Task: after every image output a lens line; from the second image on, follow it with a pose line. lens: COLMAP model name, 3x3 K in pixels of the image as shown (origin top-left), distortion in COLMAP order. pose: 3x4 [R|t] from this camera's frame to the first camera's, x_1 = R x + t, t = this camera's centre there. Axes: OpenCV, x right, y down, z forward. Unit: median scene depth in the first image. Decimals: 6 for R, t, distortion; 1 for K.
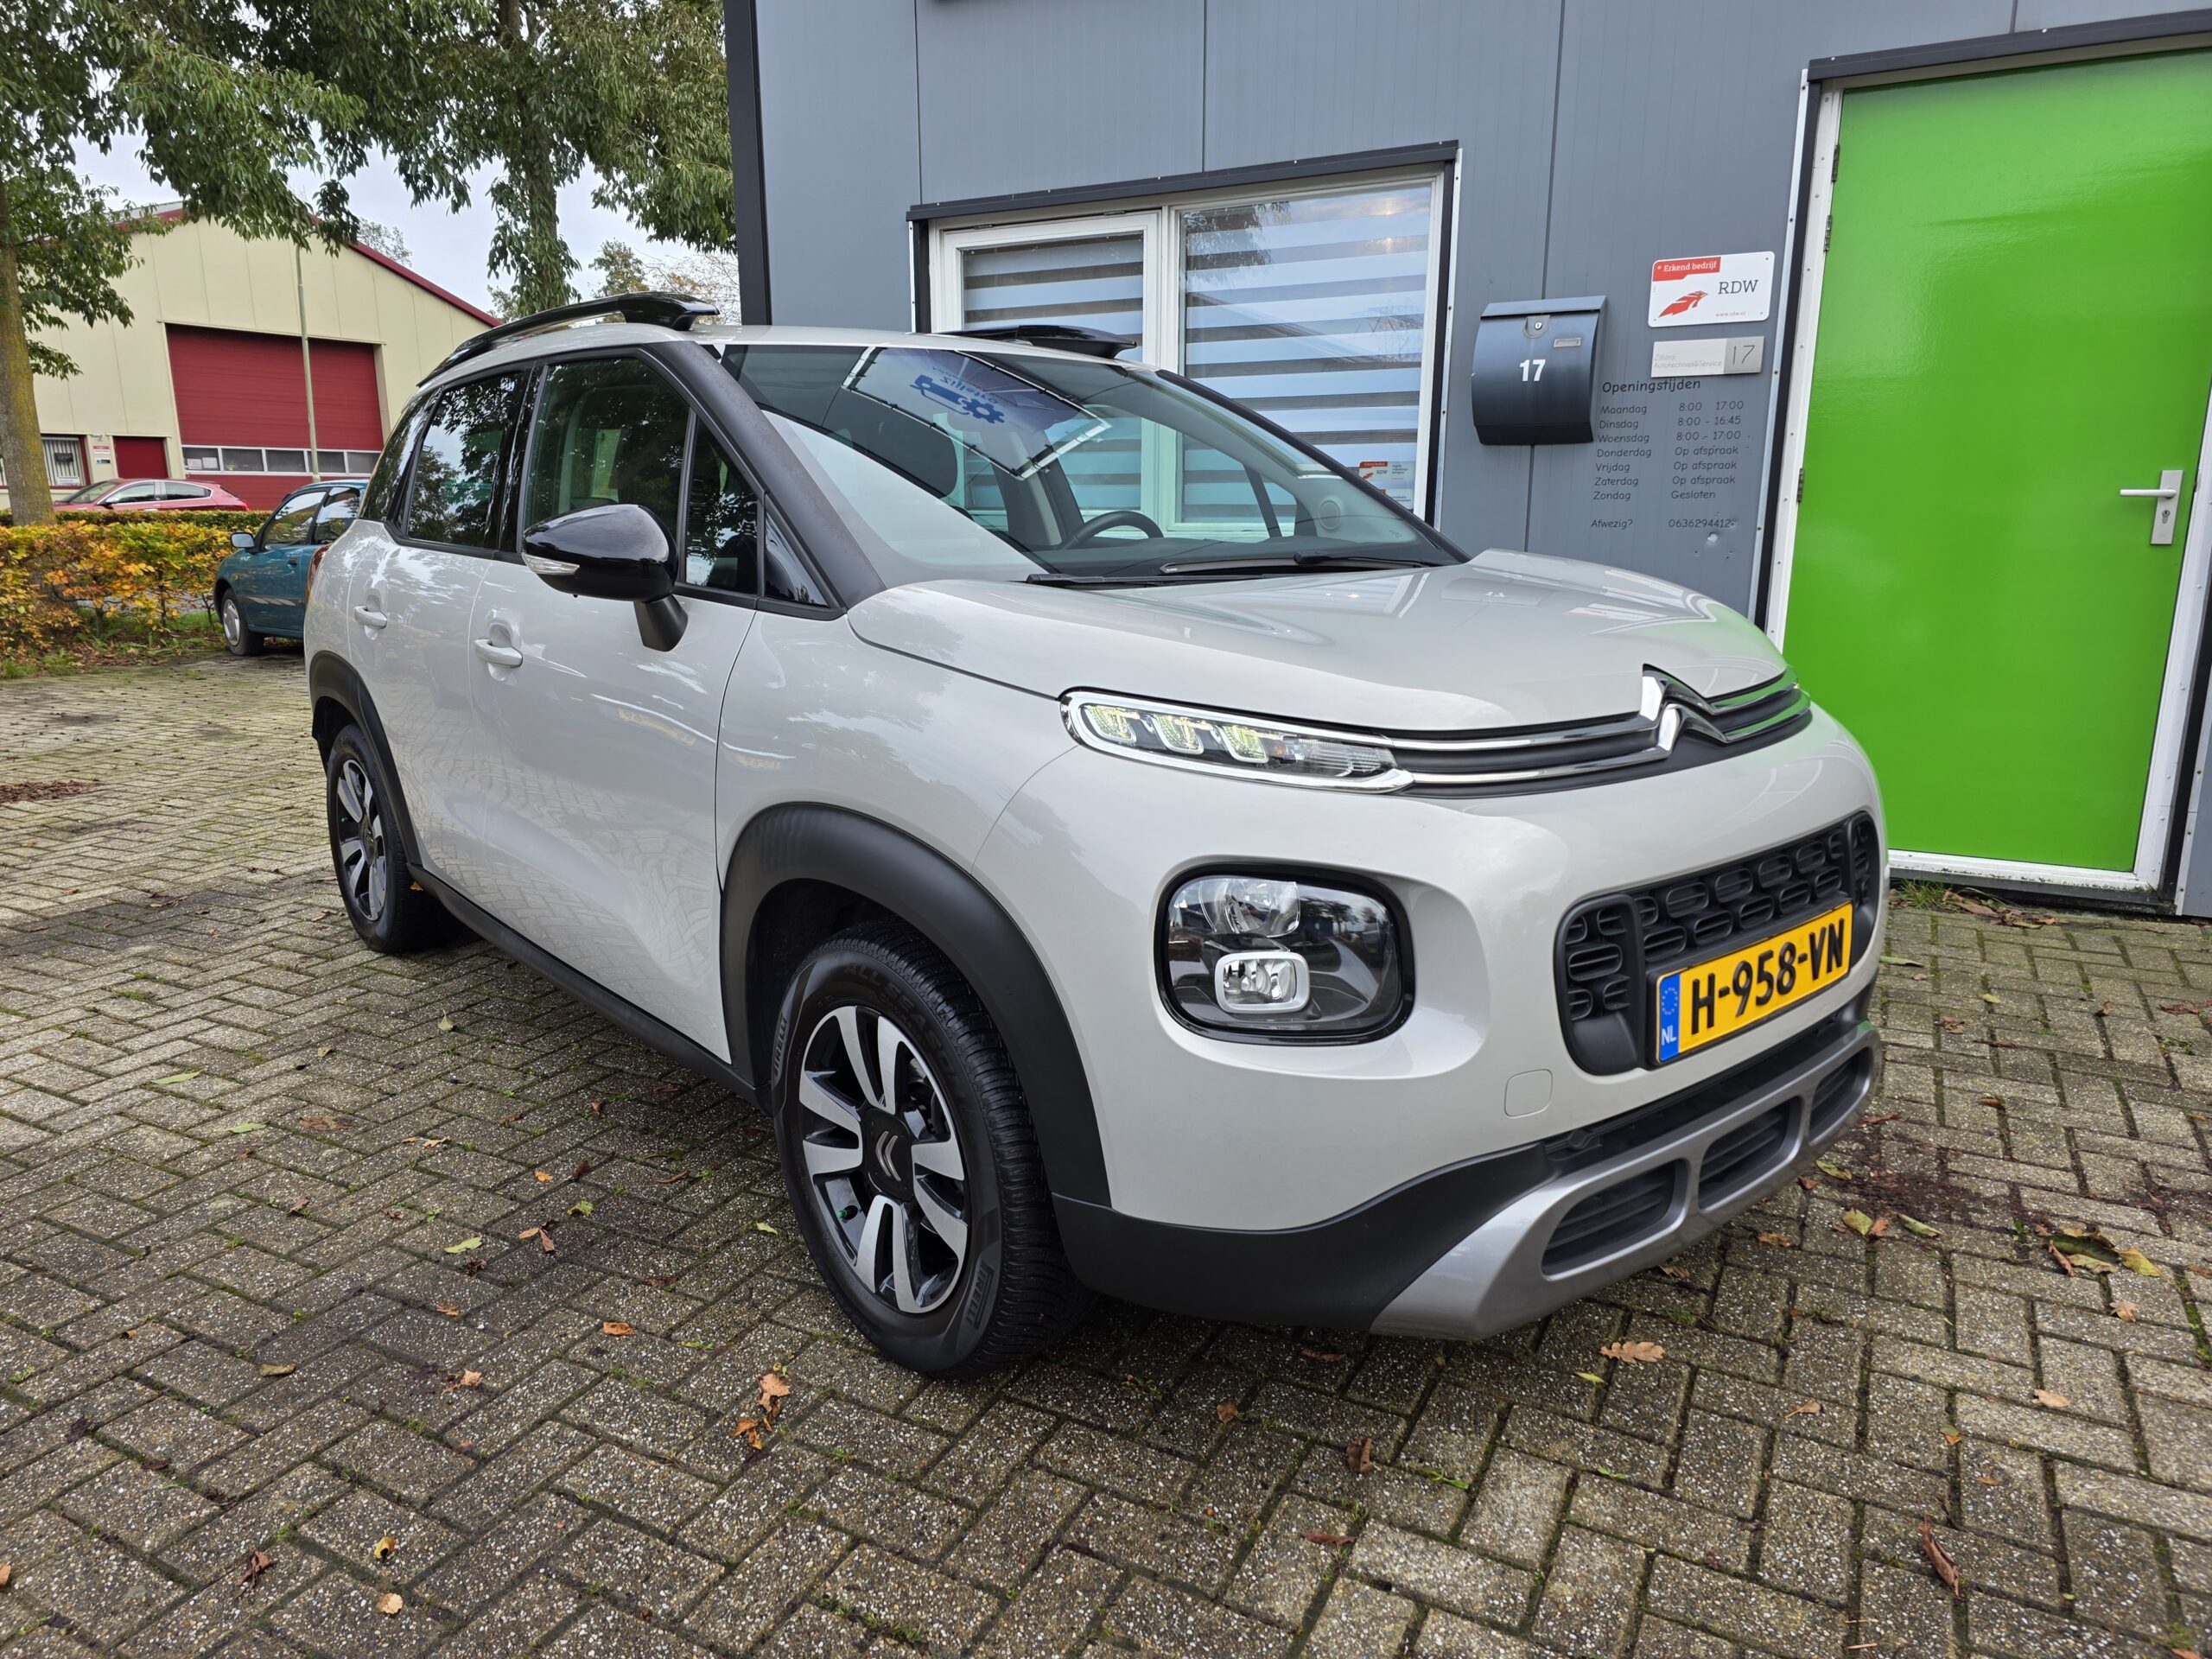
lens RADIAL K [[1475.6, 0, 1081.4], [0, 1475.6, 834.7], [0, 0, 1]] dist [0.050286, -0.039032]
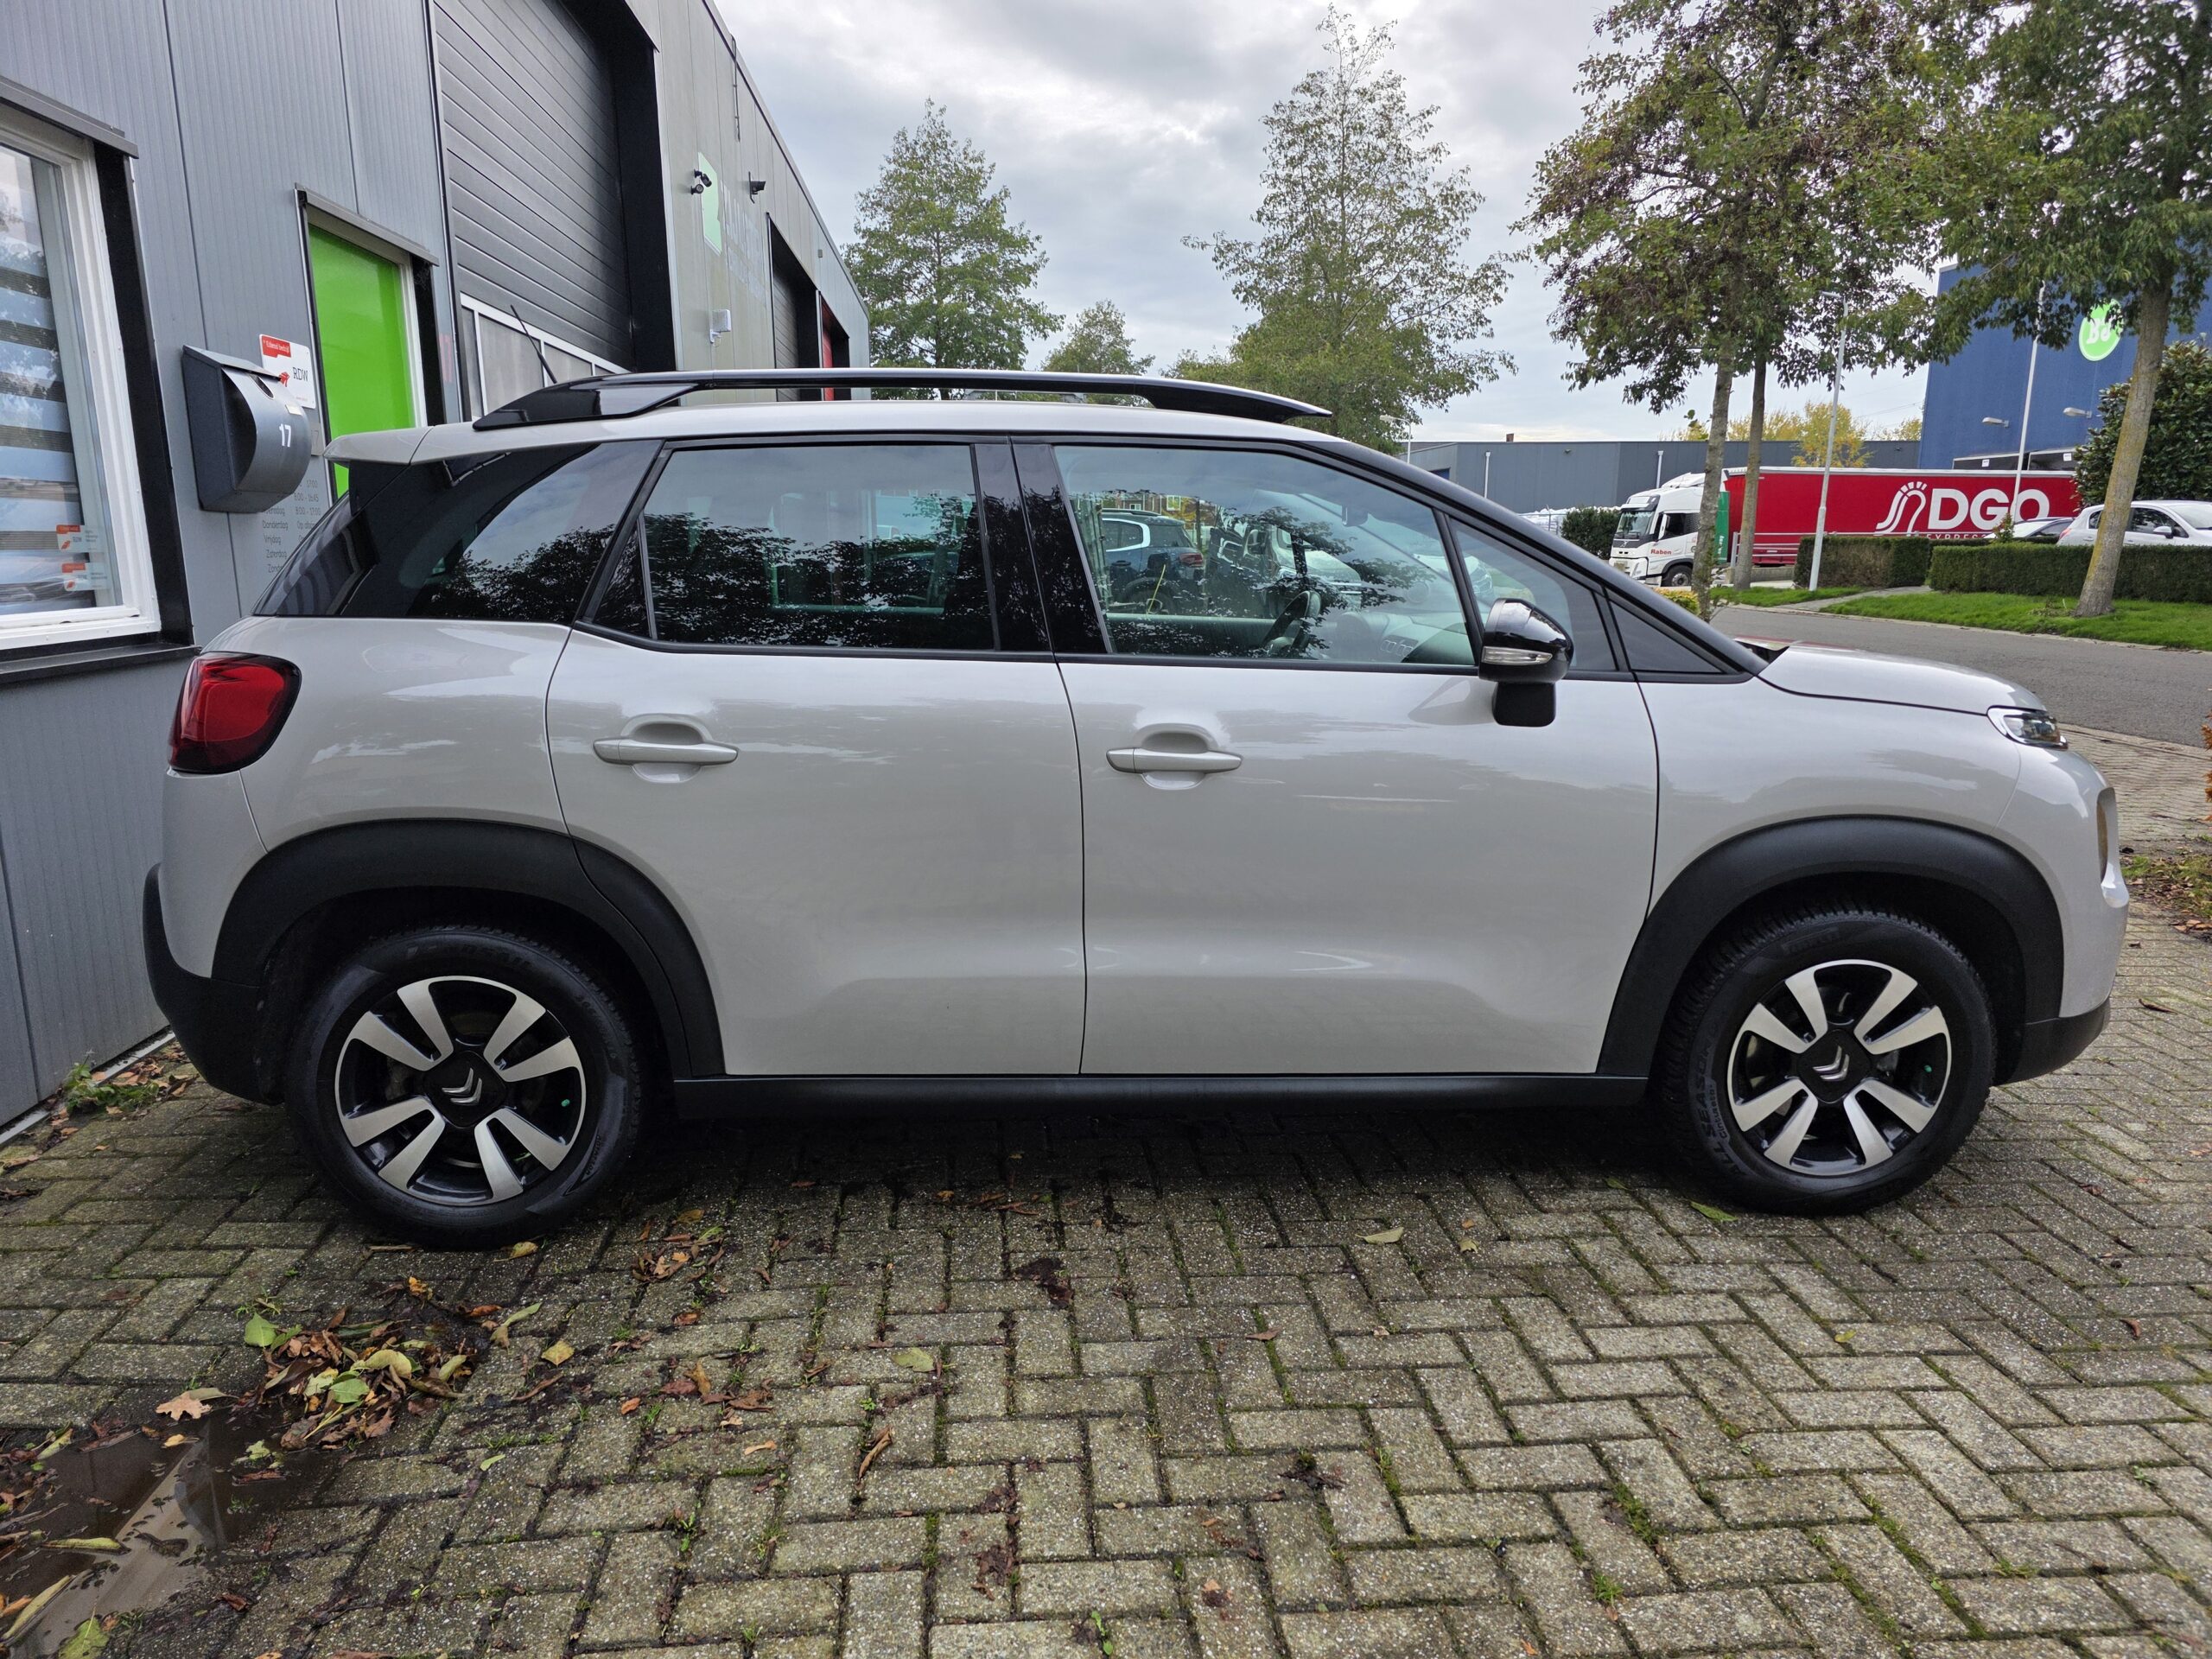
lens RADIAL K [[1482.7, 0, 1084.7], [0, 1482.7, 835.0], [0, 0, 1]] dist [0.044823, -0.034713]
pose [[-0.538143, -0.160697, 0.827393, -0.783086], [0.192138, 0.932420, 0.306064, -0.272588], [-0.820662, 0.323680, -0.470899, 1.121558]]
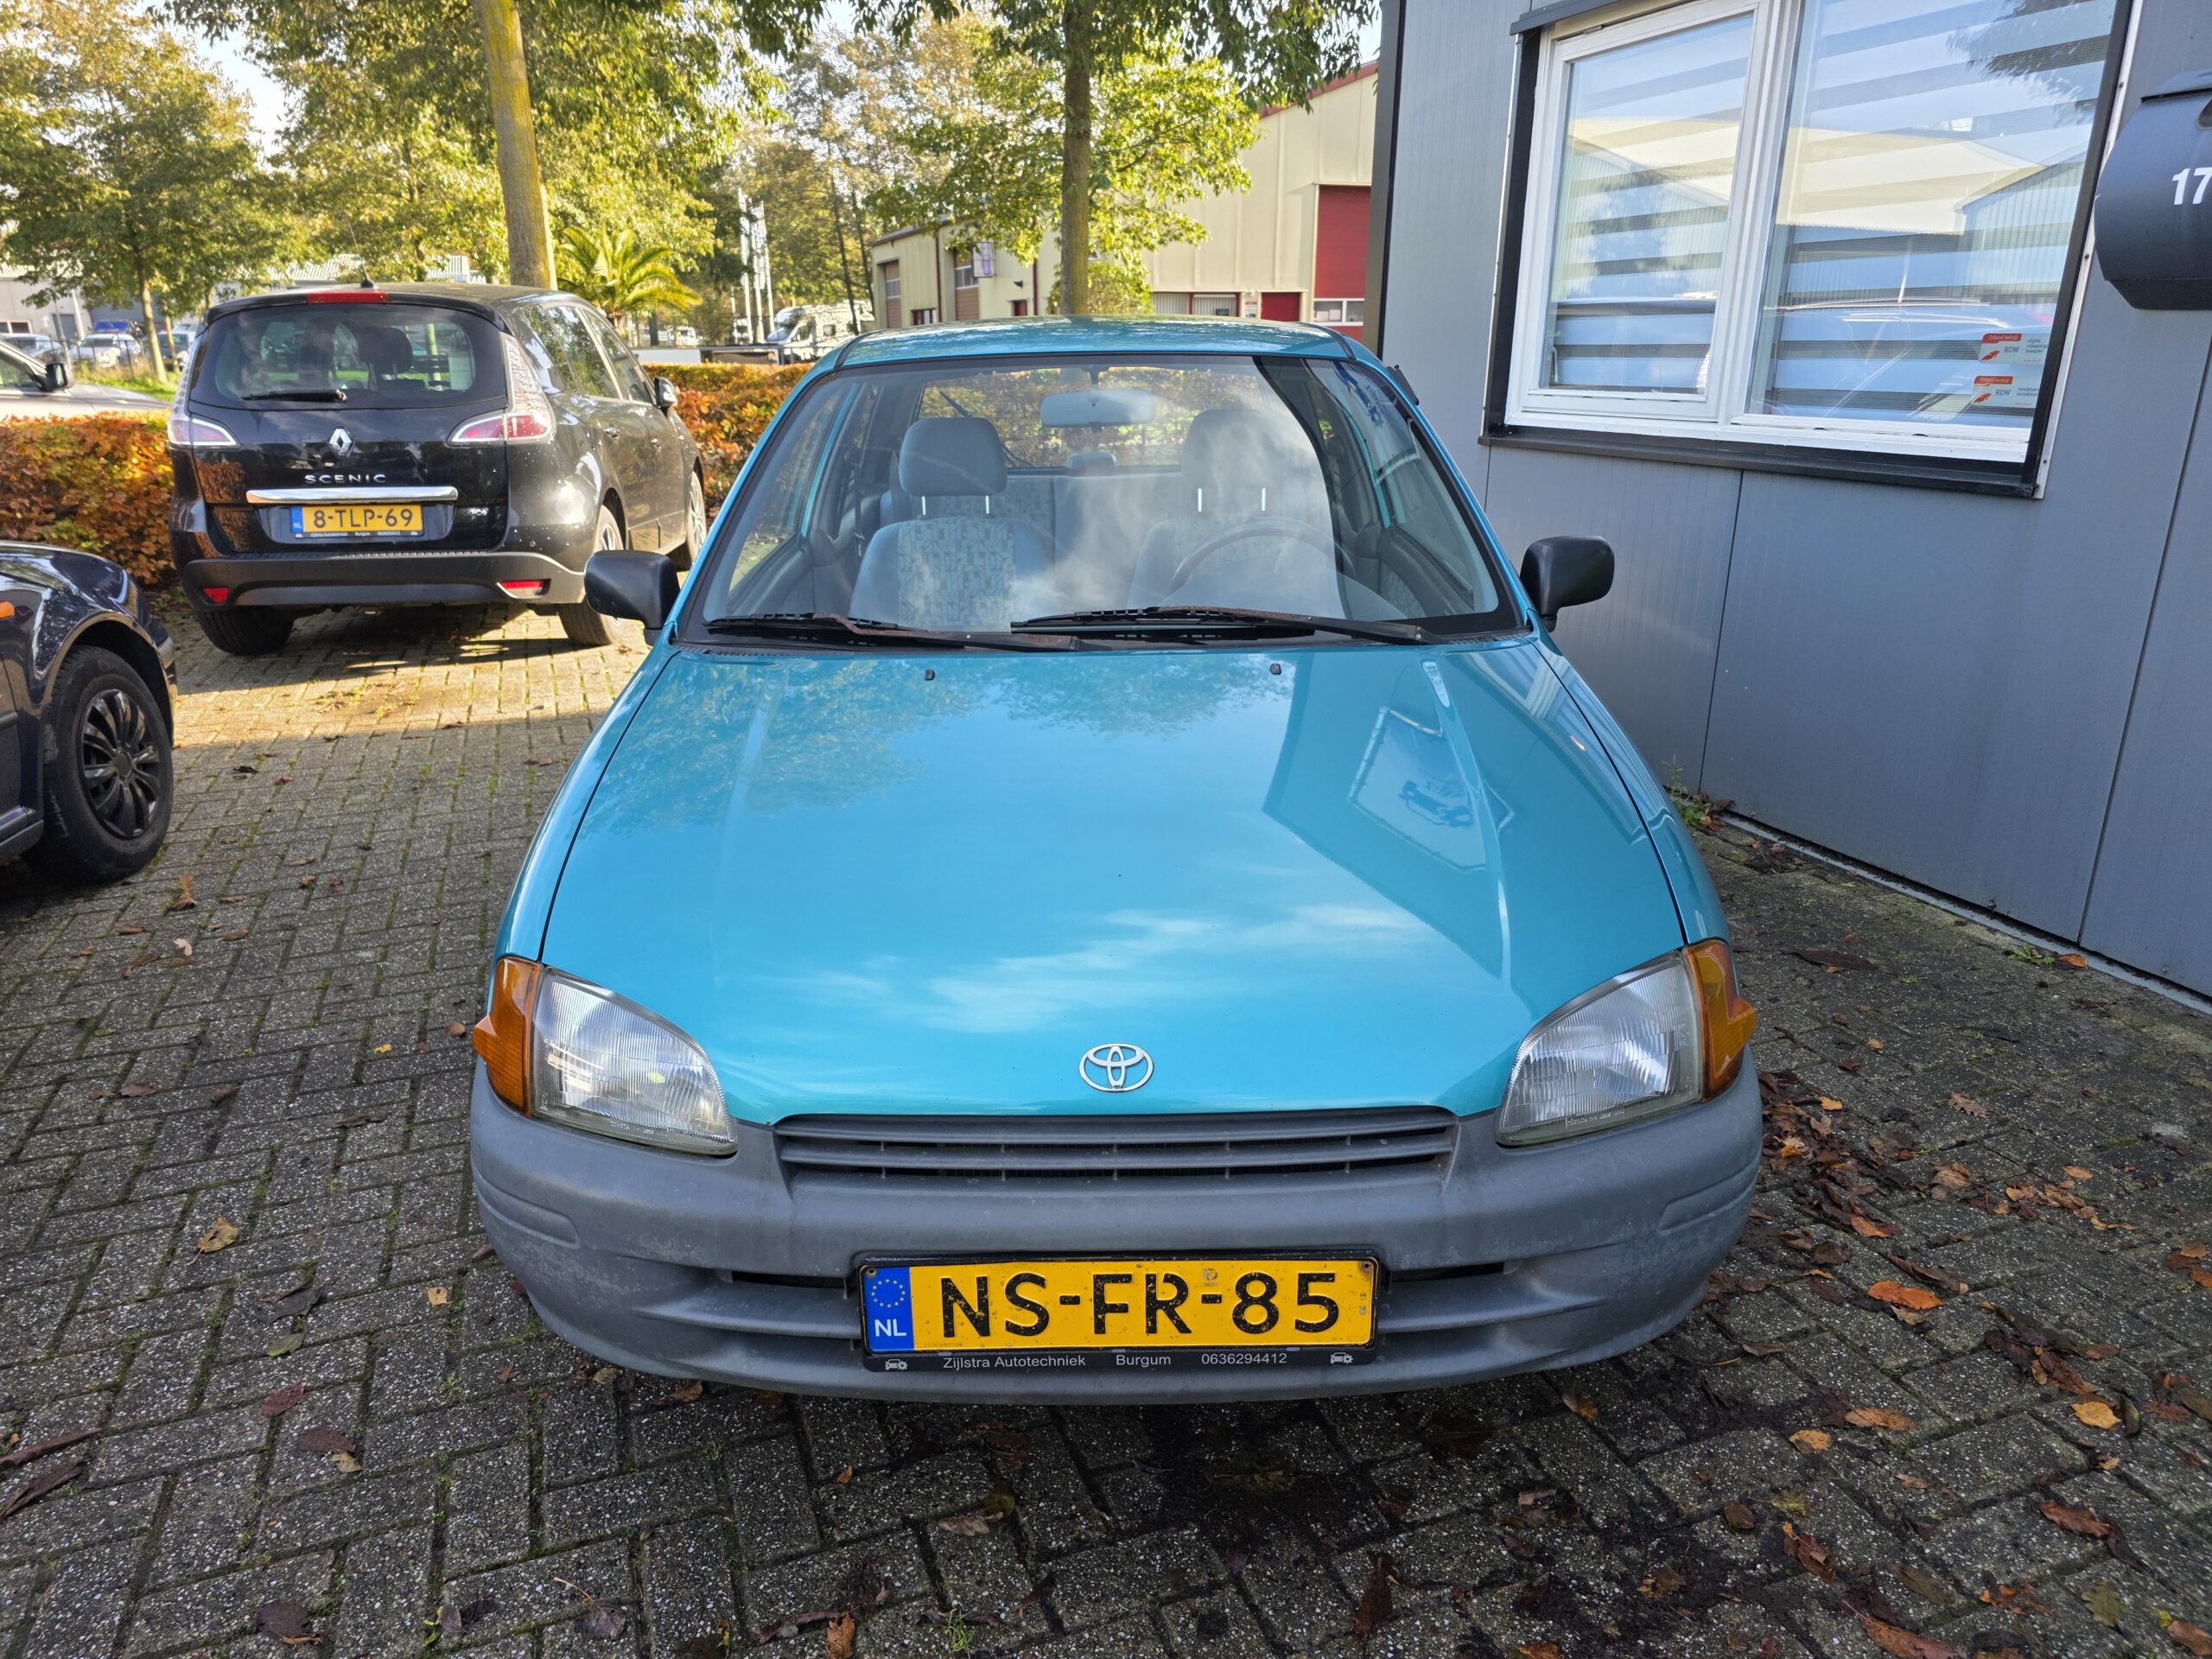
lens RADIAL K [[1482.7, 0, 1084.7], [0, 1482.7, 835.0], [0, 0, 1]] dist [0.044823, -0.034713]
pose [[0.747651, 0.208929, -0.630370, 0.409834], [-0.146739, 0.977733, 0.150018, -0.089201], [0.647677, -0.019661, 0.761661, 0.280532]]
